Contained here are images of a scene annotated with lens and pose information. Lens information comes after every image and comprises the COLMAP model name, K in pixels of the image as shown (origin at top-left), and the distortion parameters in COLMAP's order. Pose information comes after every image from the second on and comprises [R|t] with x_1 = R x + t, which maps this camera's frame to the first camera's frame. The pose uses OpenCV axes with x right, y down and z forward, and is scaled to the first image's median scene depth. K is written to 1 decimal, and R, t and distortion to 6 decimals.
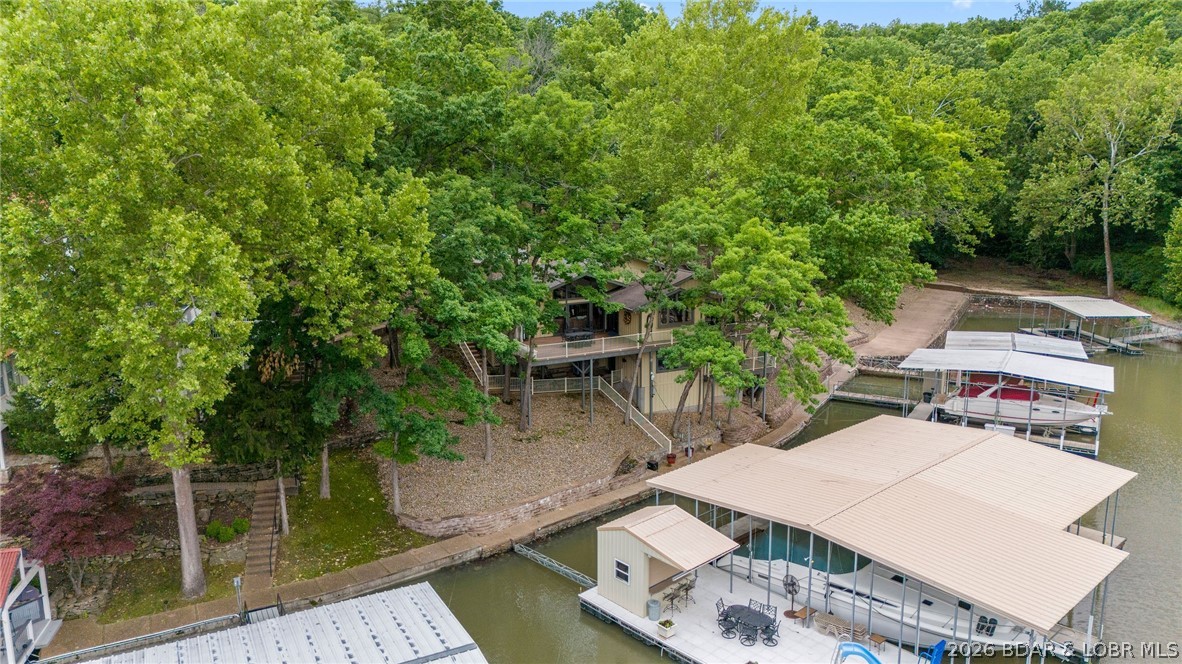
lens RADIAL K [[887.2, 0, 595.1], [0, 887.2, 334.5], [0, 0, 1]] dist [0.004093, -0.008628]
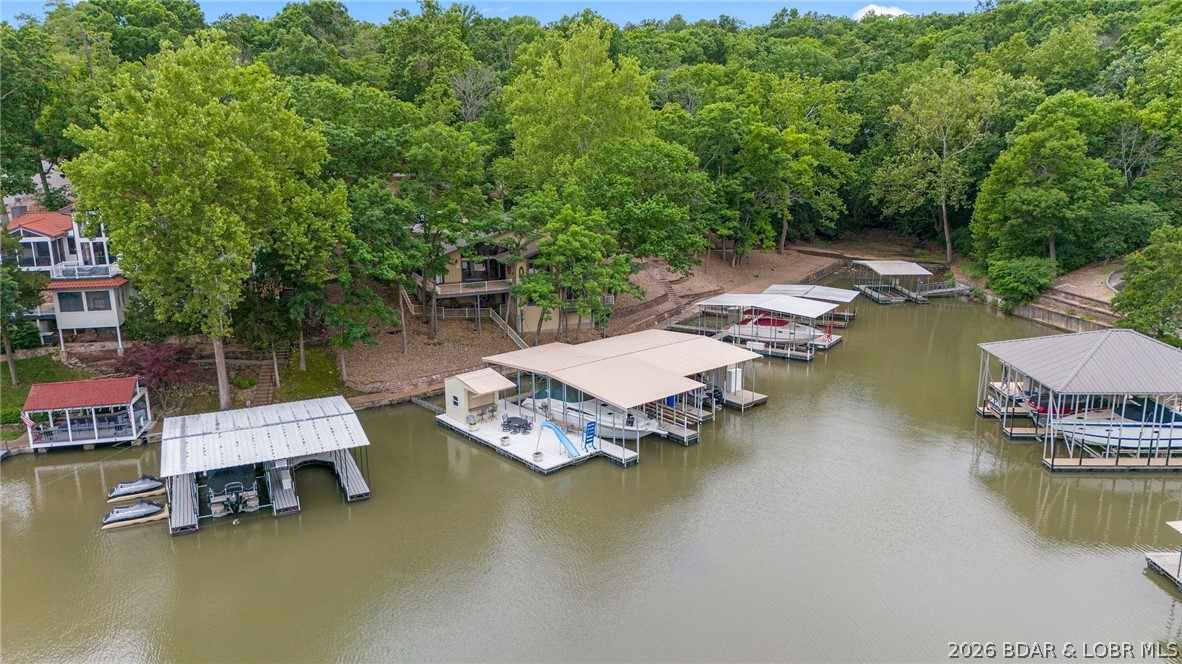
lens RADIAL K [[887.2, 0, 587.6], [0, 887.2, 331.7], [0, 0, 1]] dist [0.004093, -0.008628]
pose [[0.998812, 0.006776, -0.048246, 0.372301], [-0.005537, 0.999652, 0.025780, 0.073467], [0.048404, -0.025482, 0.998503, -0.772009]]
